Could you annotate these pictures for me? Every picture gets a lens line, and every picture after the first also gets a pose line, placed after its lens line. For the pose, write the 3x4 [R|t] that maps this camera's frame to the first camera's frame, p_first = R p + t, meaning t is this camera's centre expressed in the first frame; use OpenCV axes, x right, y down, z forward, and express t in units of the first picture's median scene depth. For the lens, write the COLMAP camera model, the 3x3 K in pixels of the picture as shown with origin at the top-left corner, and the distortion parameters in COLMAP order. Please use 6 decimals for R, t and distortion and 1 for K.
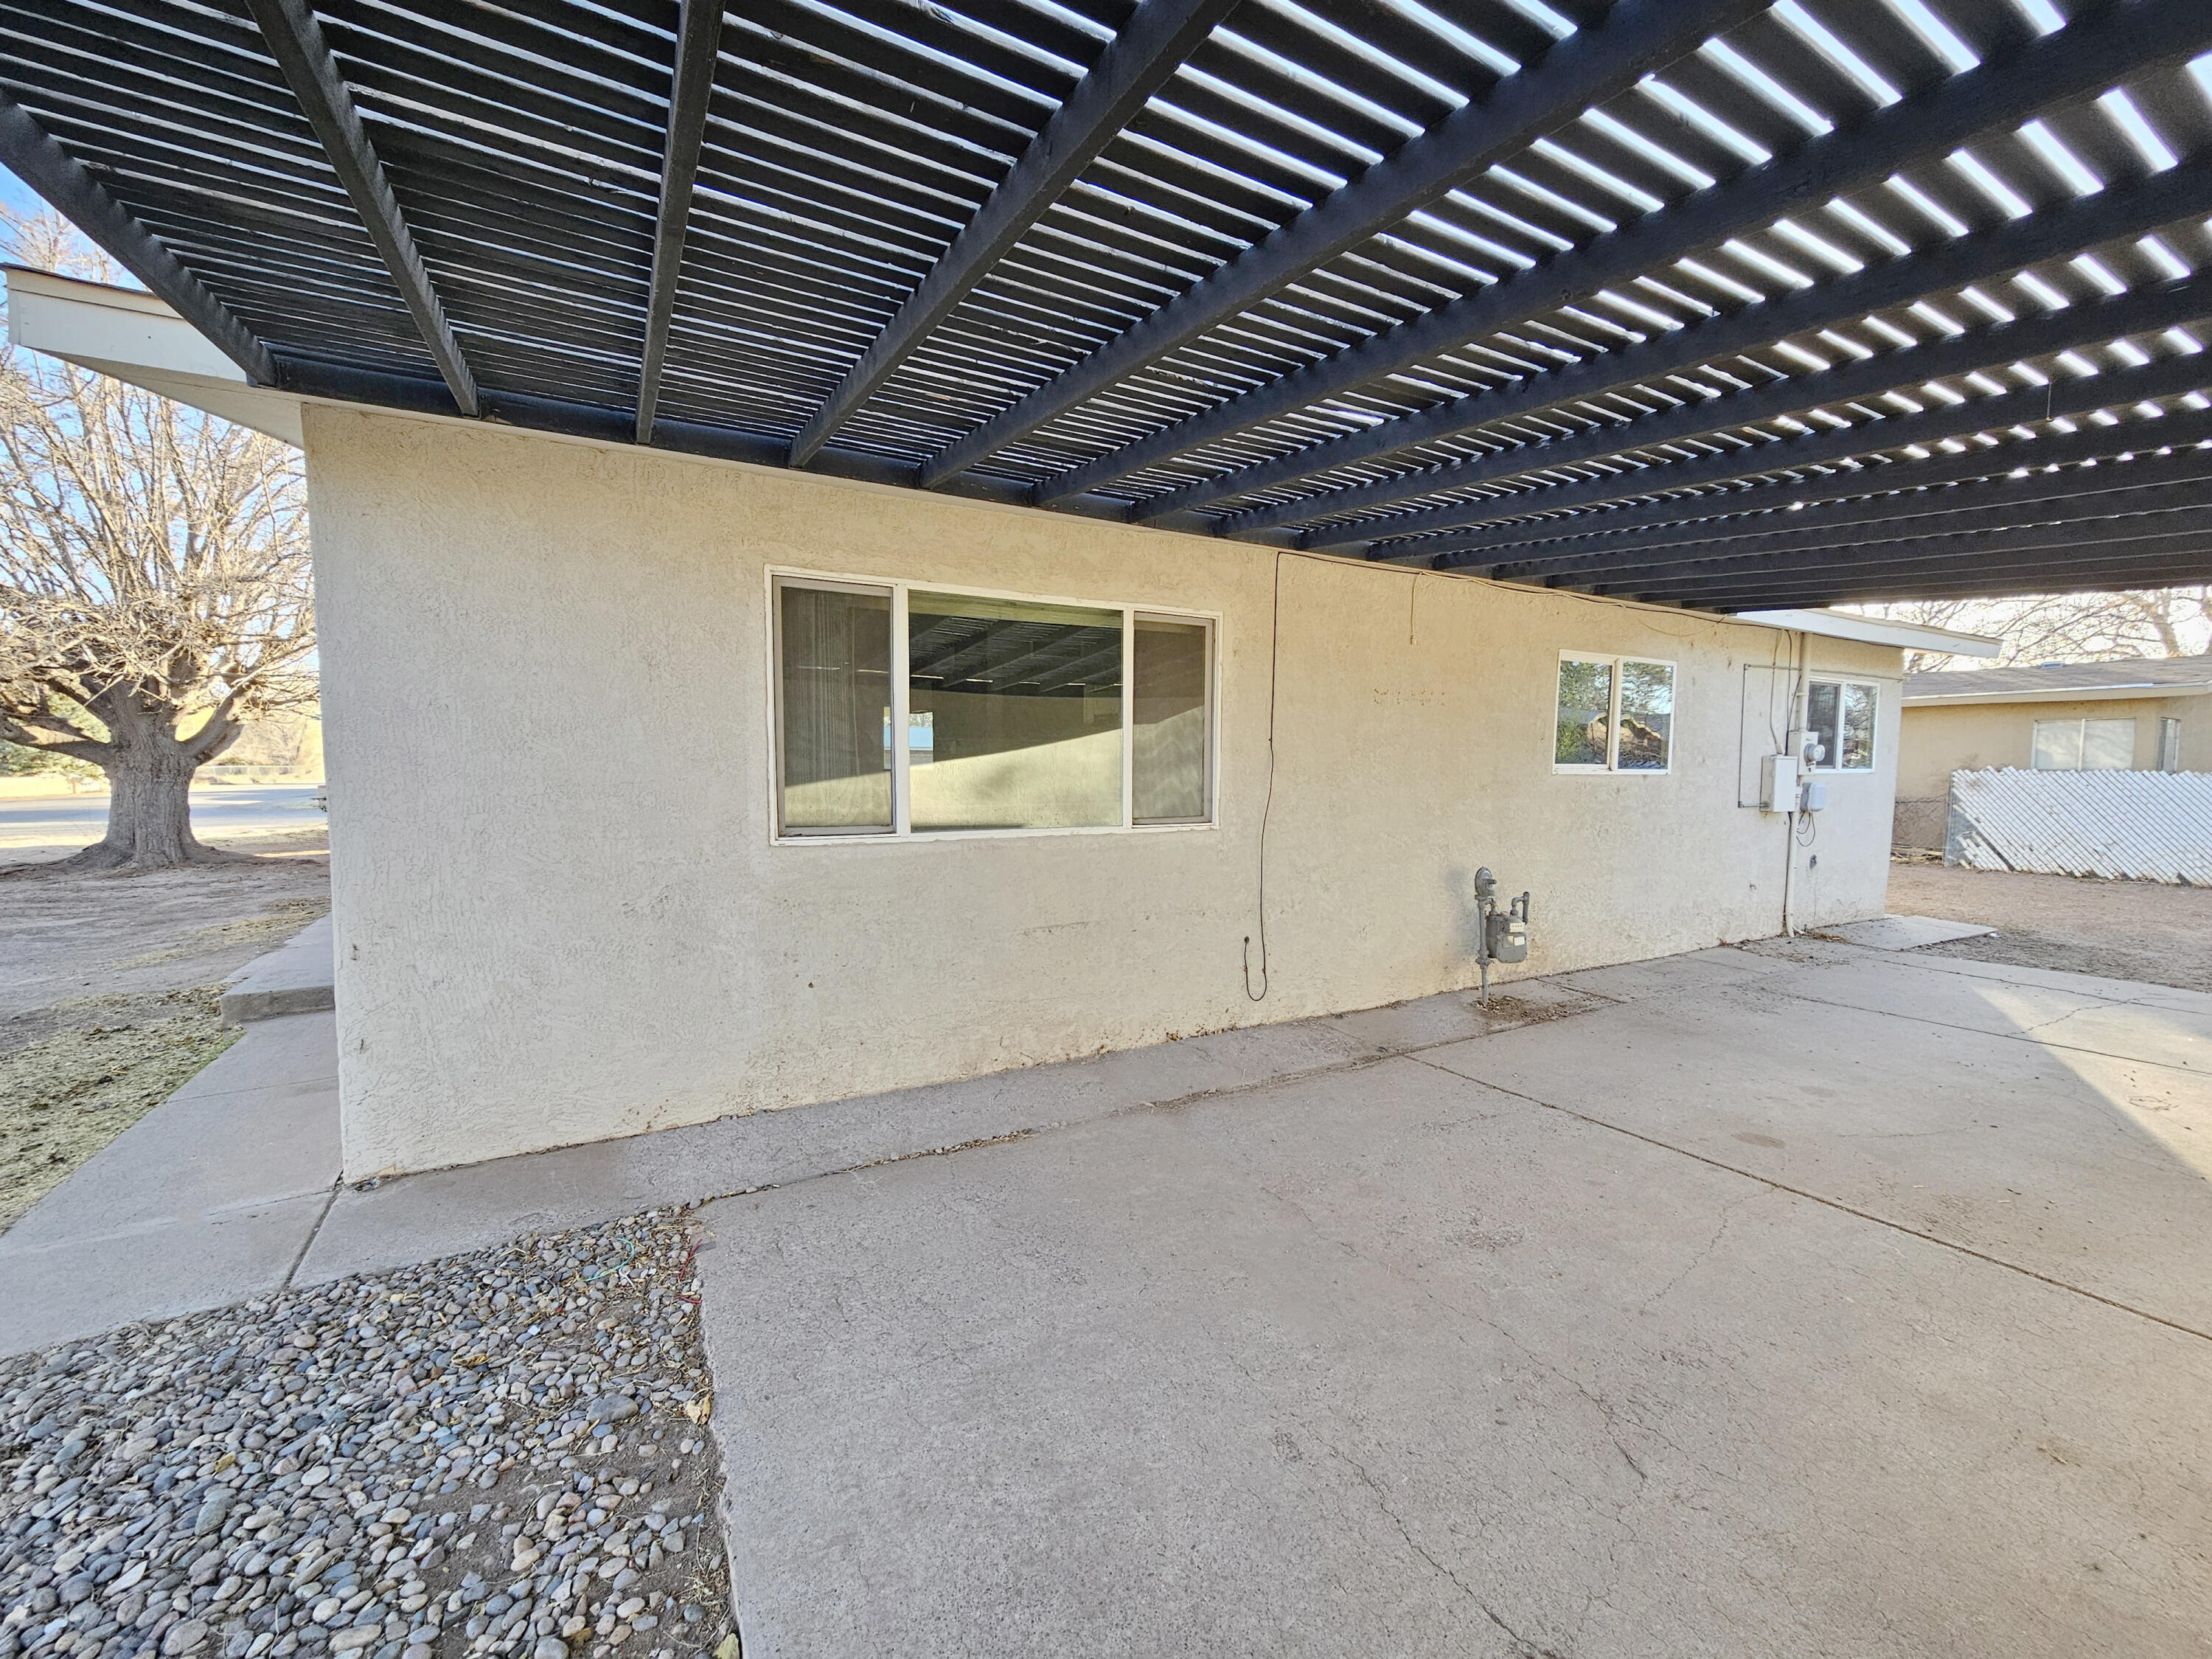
lens RADIAL K [[908.3, 0, 1100.0], [0, 908.3, 825.1], [0, 0, 1]] dist [-0.001074, 0.000599]
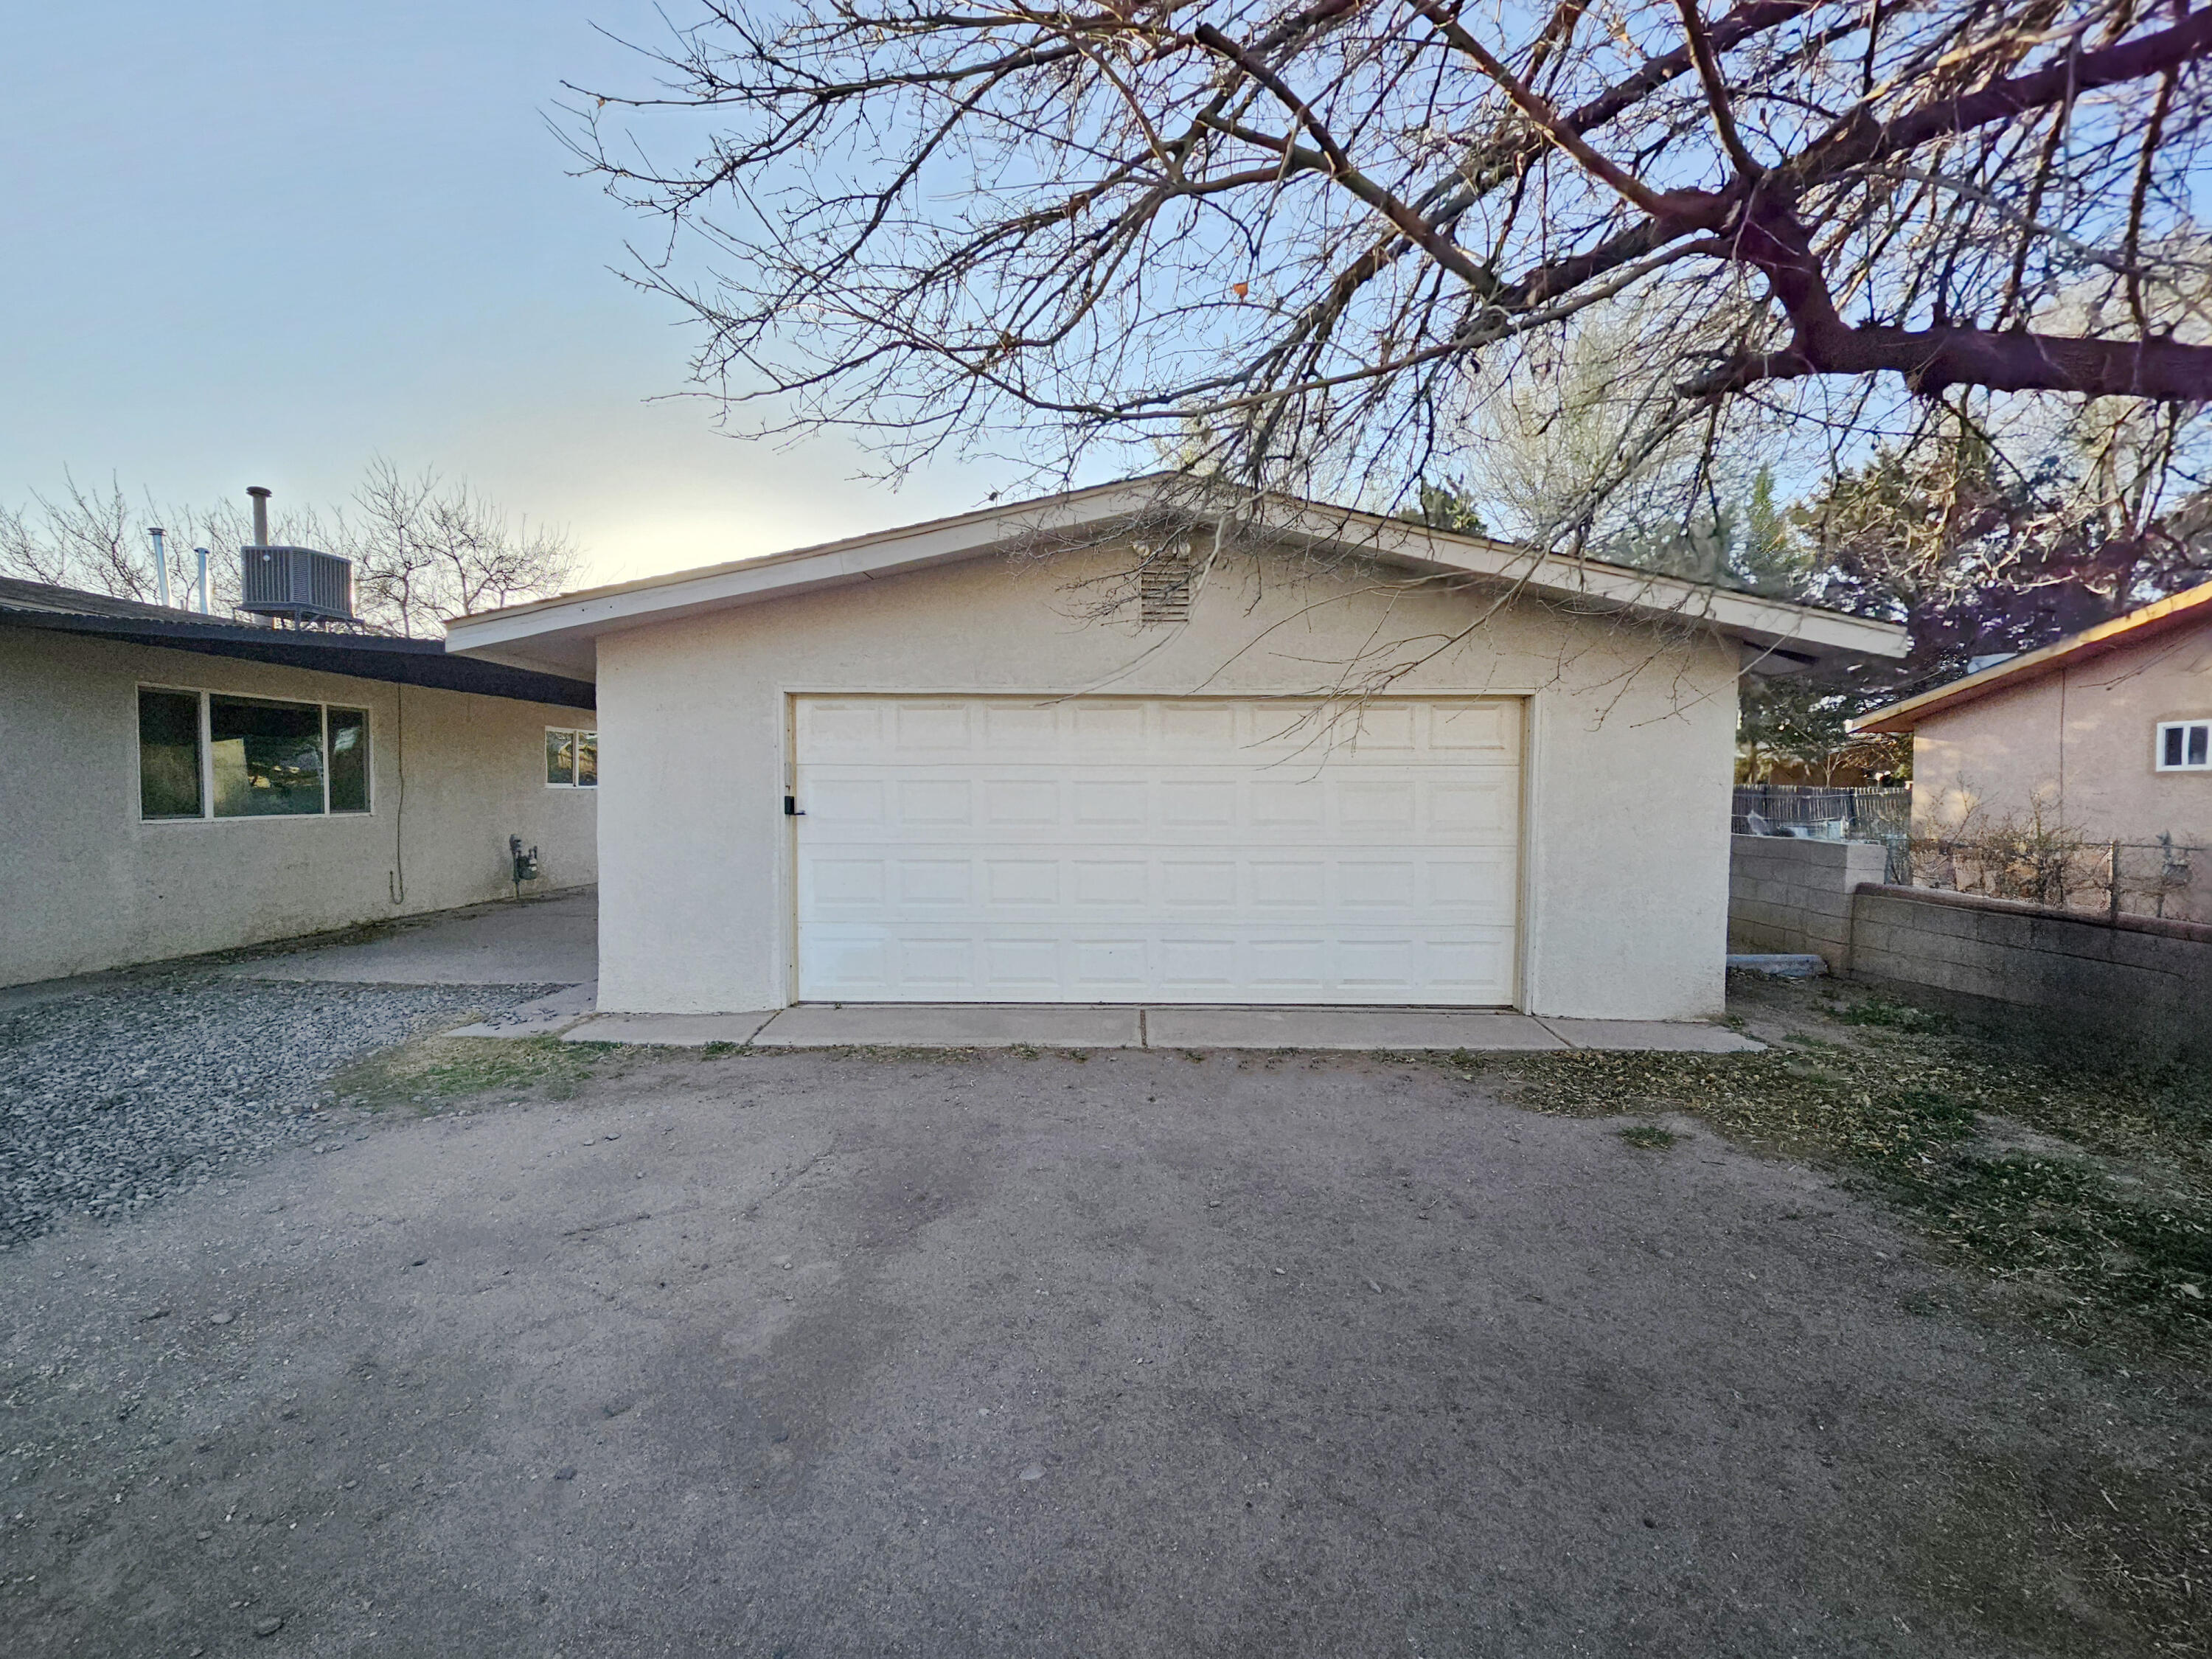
lens RADIAL K [[908.3, 0, 1100.0], [0, 908.3, 825.1], [0, 0, 1]] dist [-0.001074, 0.000599]
pose [[0.513115, -0.035010, 0.857605, -0.643079], [0.049221, 0.998724, 0.011322, 0.068126], [-0.856907, 0.036403, 0.514184, -1.161692]]
